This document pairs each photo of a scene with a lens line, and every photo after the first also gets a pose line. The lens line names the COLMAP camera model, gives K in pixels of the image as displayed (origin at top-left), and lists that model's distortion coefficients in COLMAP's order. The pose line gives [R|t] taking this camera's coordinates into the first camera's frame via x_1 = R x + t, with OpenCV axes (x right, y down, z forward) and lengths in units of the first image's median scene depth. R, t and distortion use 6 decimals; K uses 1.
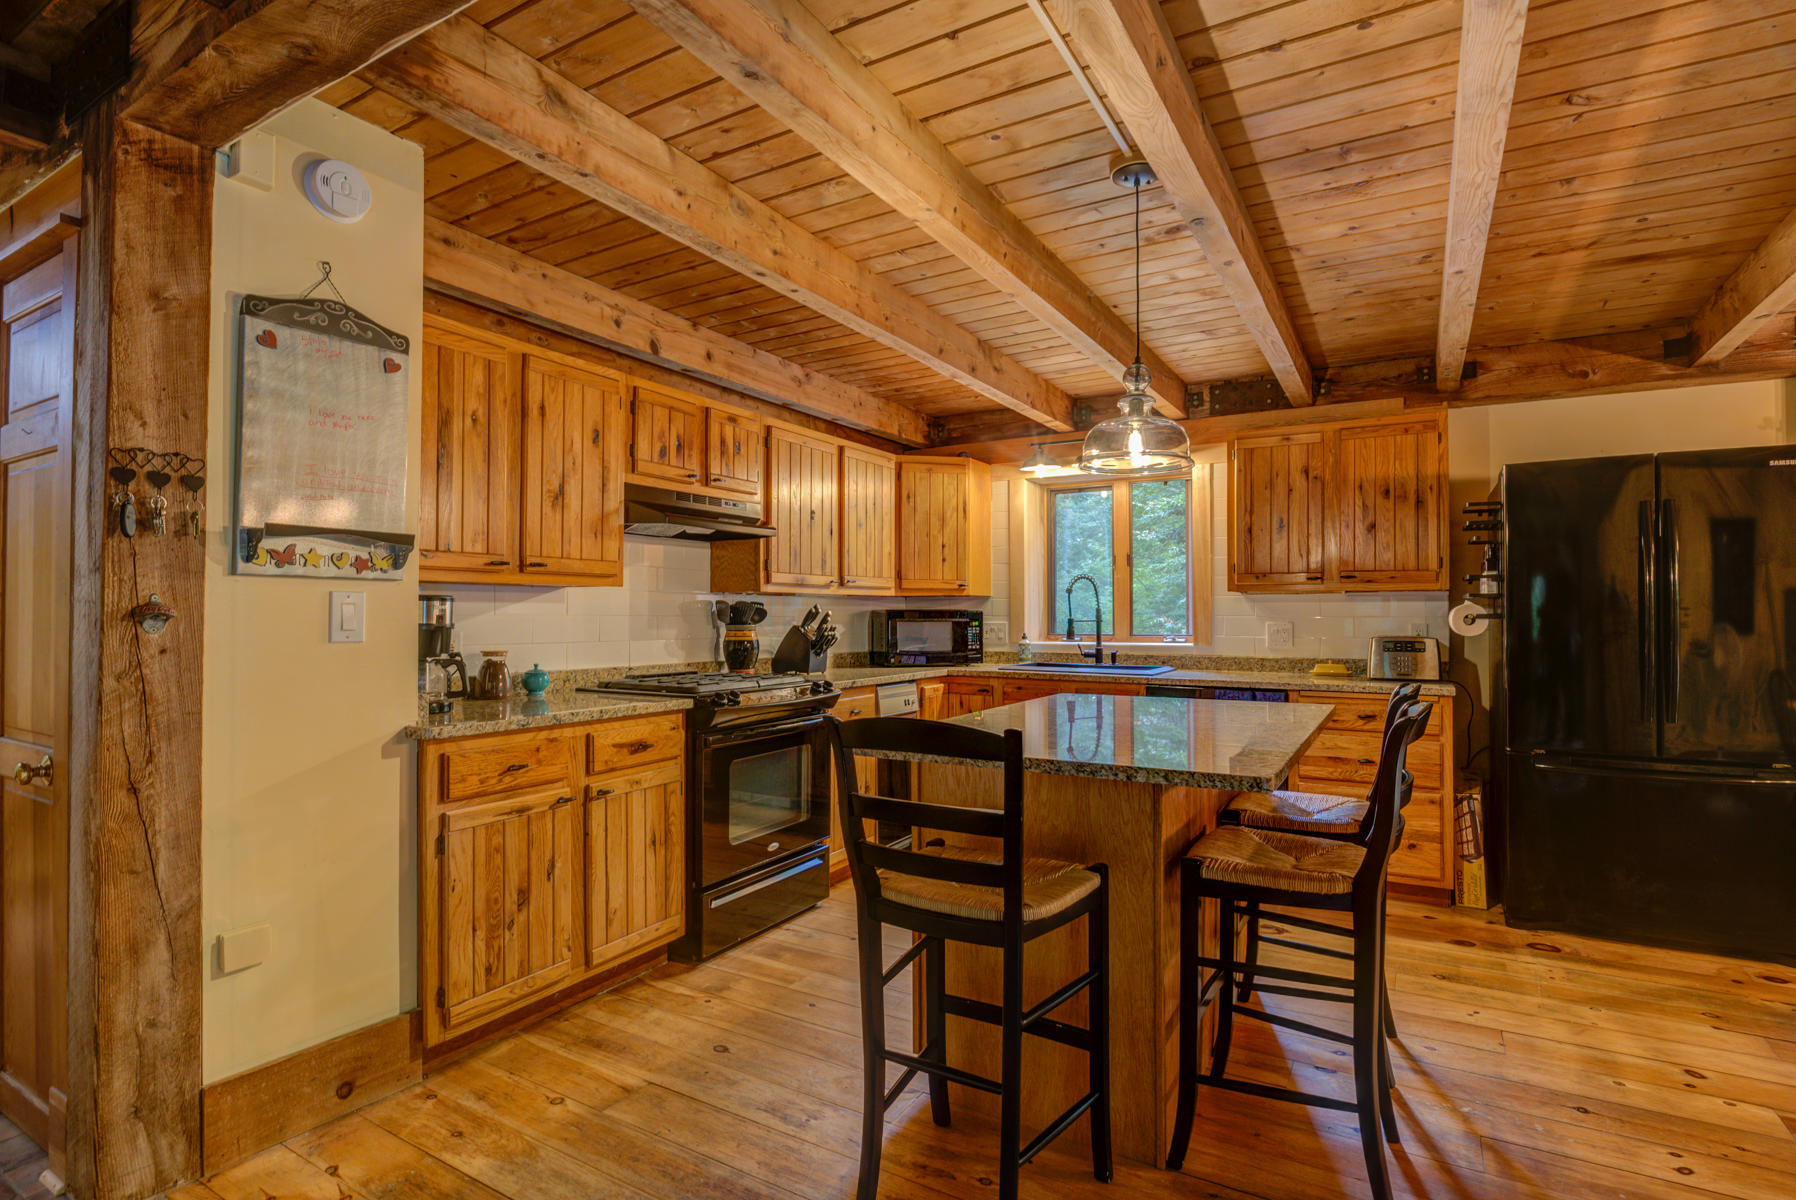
lens RADIAL K [[875.0, 0, 901.8], [0, 875.0, 598.9], [0, 0, 1]] dist [-0.021218, -0.000485]
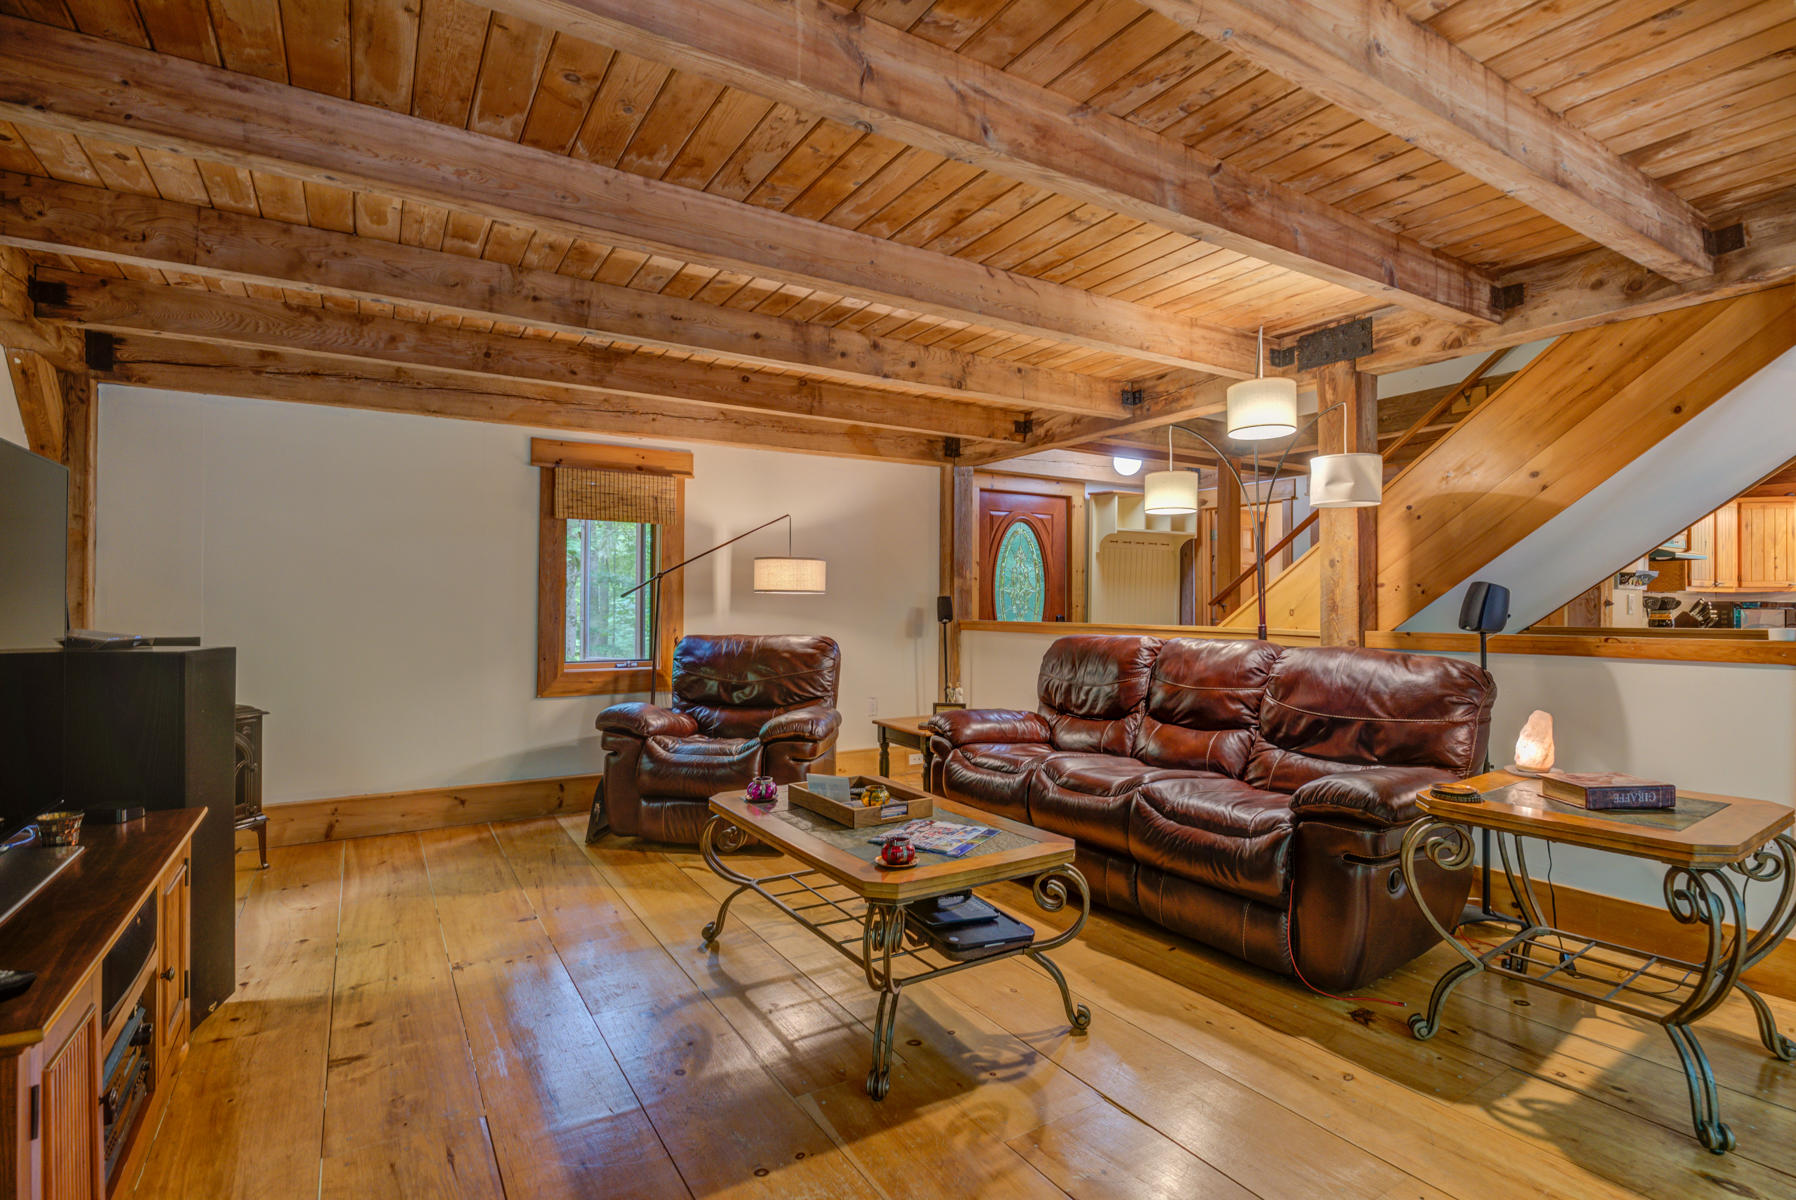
lens RADIAL K [[875.0, 0, 895.2], [0, 875.0, 600.5], [0, 0, 1]] dist [-0.021218, -0.000485]
pose [[0.880957, -0.005303, -0.473167, -0.727715], [0.006815, 0.999976, 0.001481, -0.002289], [0.473148, -0.004530, 0.880971, -1.209921]]
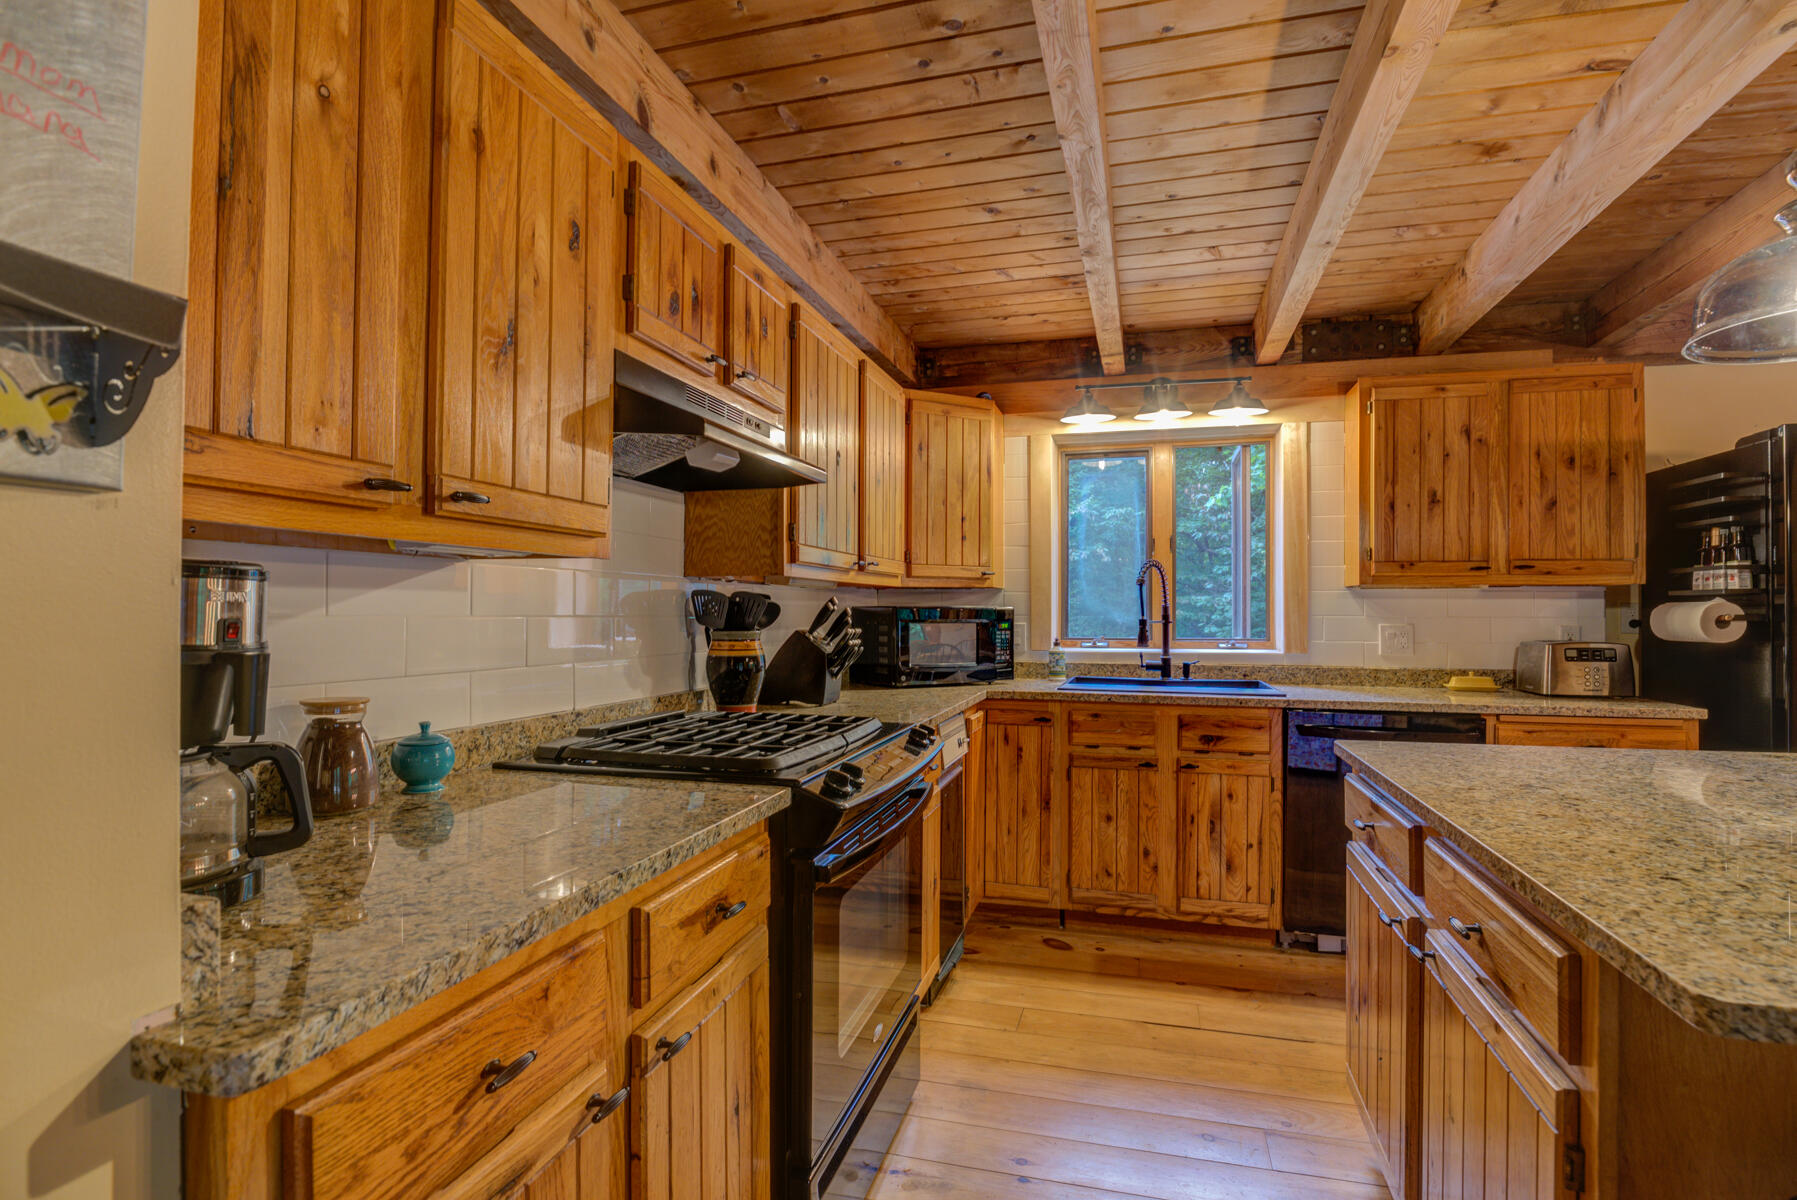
lens RADIAL K [[875.4, 0, 904.4], [0, 875.4, 600.8], [0, 0, 1]] dist [-0.021218, -0.000485]
pose [[0.966215, 0.004970, 0.257689, -0.236659], [-0.006532, 0.999965, 0.005205, 0.005027], [-0.257654, -0.006713, 0.966214, 0.395844]]
